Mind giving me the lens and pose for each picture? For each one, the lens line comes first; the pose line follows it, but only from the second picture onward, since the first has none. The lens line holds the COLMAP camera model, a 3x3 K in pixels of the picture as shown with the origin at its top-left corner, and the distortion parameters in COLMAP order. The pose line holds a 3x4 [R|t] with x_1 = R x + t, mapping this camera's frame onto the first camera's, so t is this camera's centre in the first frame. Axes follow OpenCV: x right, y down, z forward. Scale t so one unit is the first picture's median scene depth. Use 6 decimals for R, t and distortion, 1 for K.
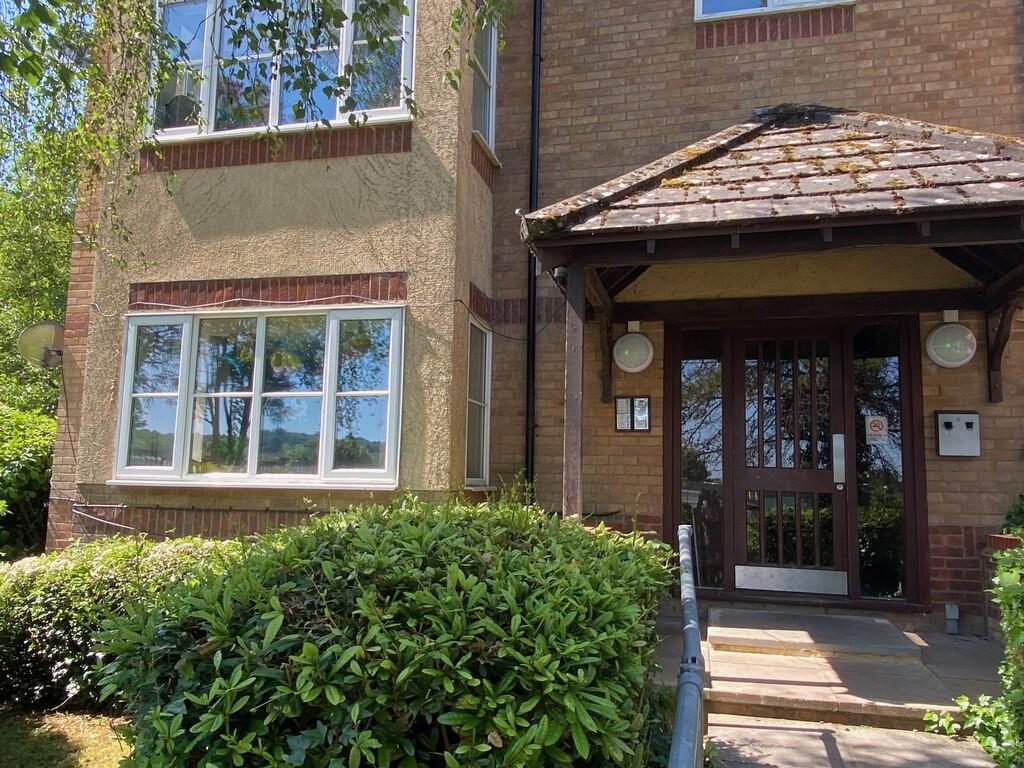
lens RADIAL K [[773.8, 0, 512.0], [0, 773.8, 384.0], [0, 0, 1]] dist [0.090899, -0.122749]
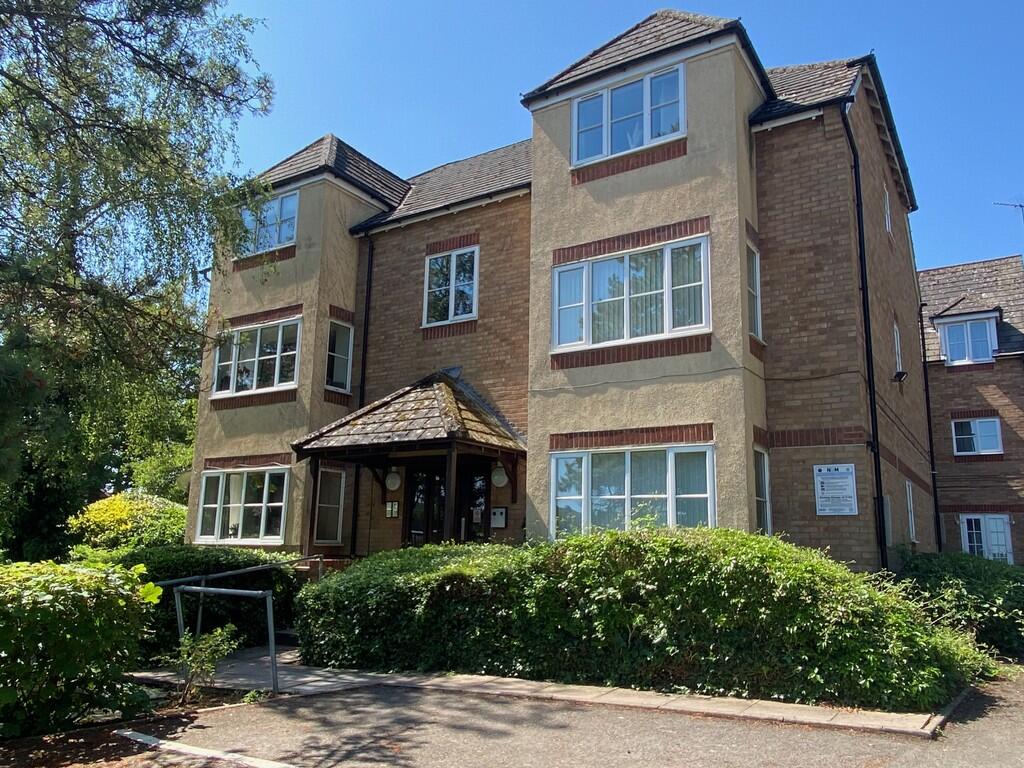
lens RADIAL K [[773.8, 0, 512.0], [0, 773.8, 384.0], [0, 0, 1]] dist [0.090899, -0.122749]
pose [[0.949553, -0.066762, -0.306419, 1.186810], [0.040537, 0.995010, -0.091171, -0.101938], [0.310976, 0.074150, 0.947521, -1.018700]]
